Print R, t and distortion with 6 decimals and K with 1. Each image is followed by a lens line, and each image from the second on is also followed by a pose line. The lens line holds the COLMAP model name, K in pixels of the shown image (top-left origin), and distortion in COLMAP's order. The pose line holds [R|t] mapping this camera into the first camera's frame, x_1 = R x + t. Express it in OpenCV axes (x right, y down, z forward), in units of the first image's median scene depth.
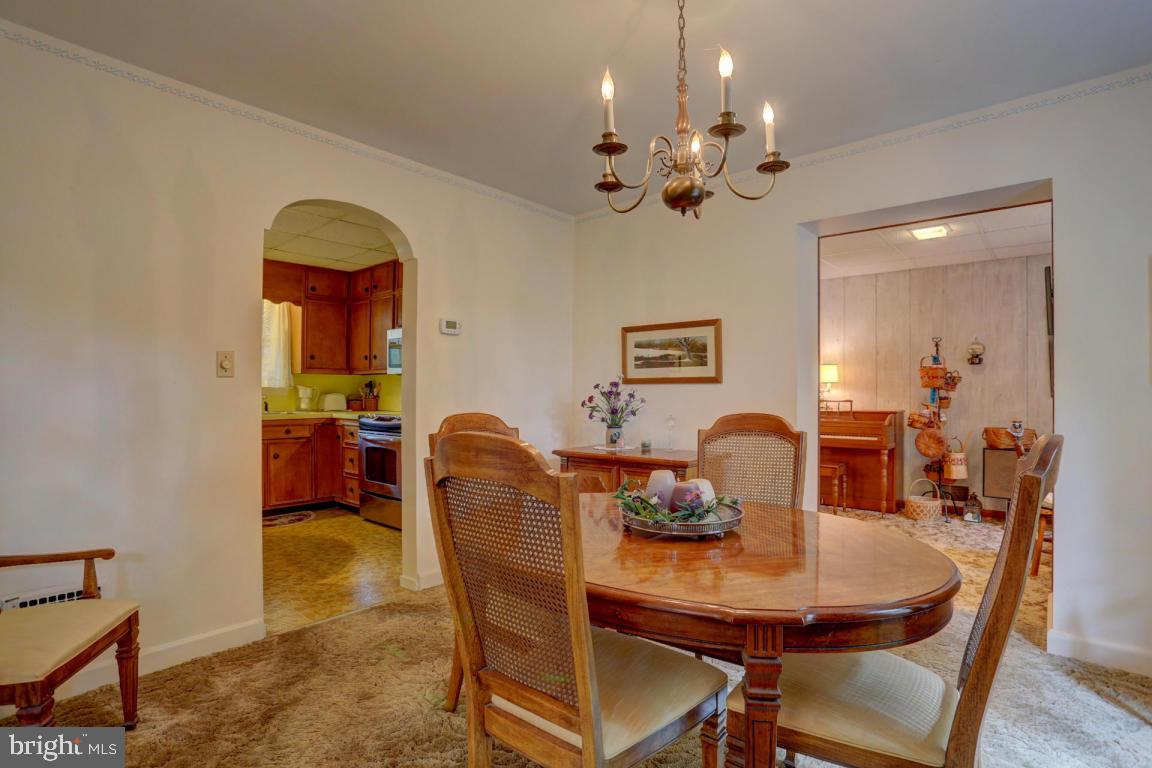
lens RADIAL K [[577.0, 0, 573.9], [0, 577.0, 384.7], [0, 0, 1]] dist [-0.054470, 0.015169]
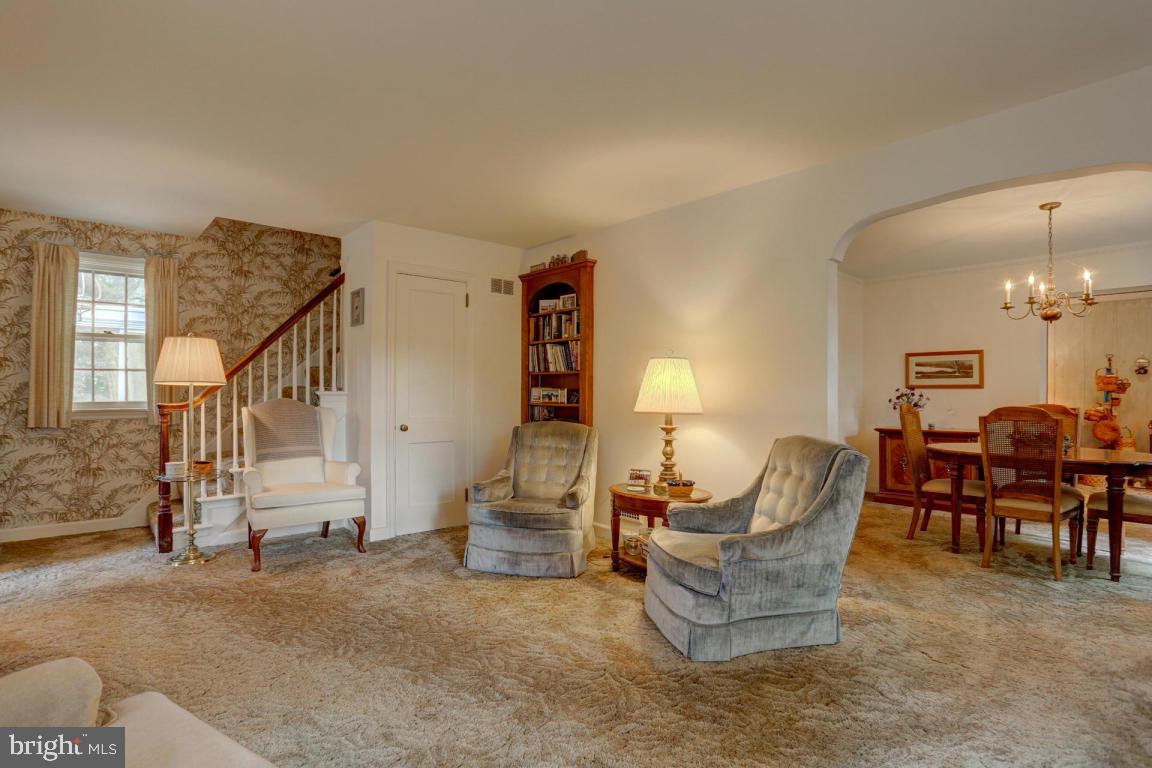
lens RADIAL K [[577.0, 0, 578.9], [0, 577.0, 388.0], [0, 0, 1]] dist [-0.054470, 0.015169]
pose [[0.990447, 0.000666, -0.137891, -0.446680], [-0.000400, 0.999998, 0.001954, -0.004235], [0.137892, -0.001880, 0.990445, -0.511262]]
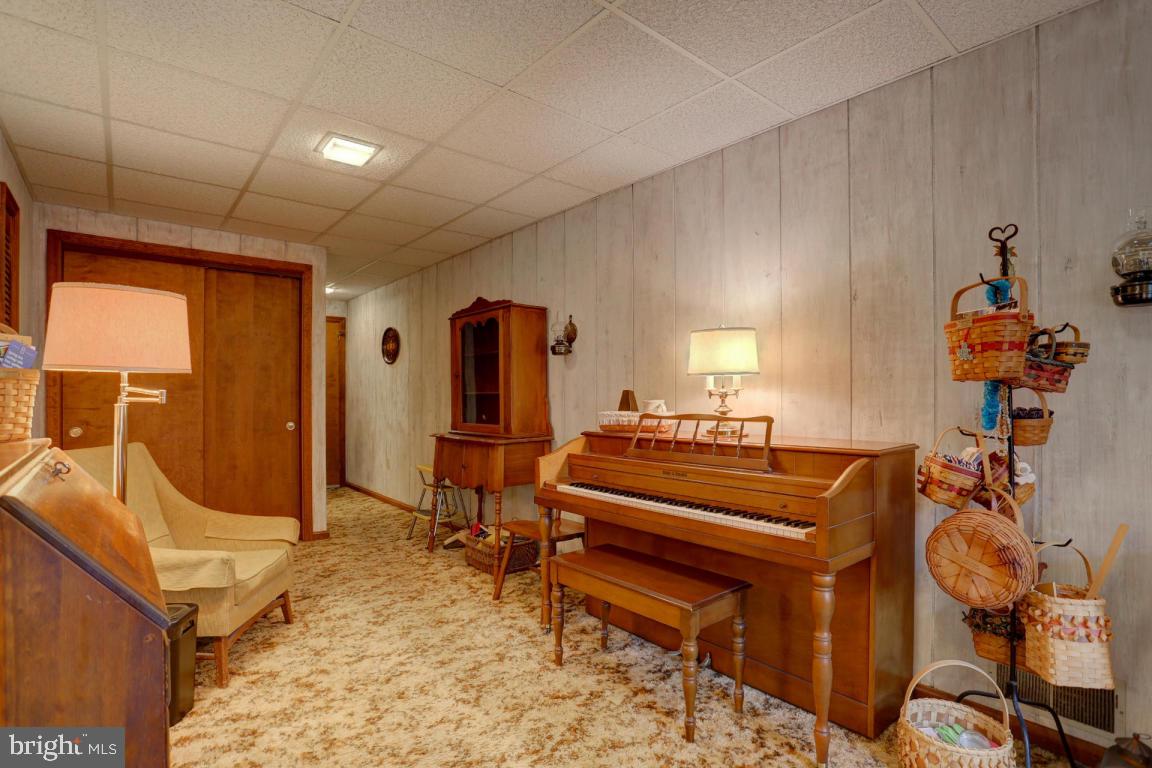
lens RADIAL K [[577.8, 0, 573.6], [0, 577.8, 392.1], [0, 0, 1]] dist [-0.025943, 0.001306]
pose [[0.989720, -0.004855, -0.142934, 0.447224], [0.005718, 0.999968, 0.005623, 0.008536], [0.142902, -0.006383, 0.989716, 0.645756]]
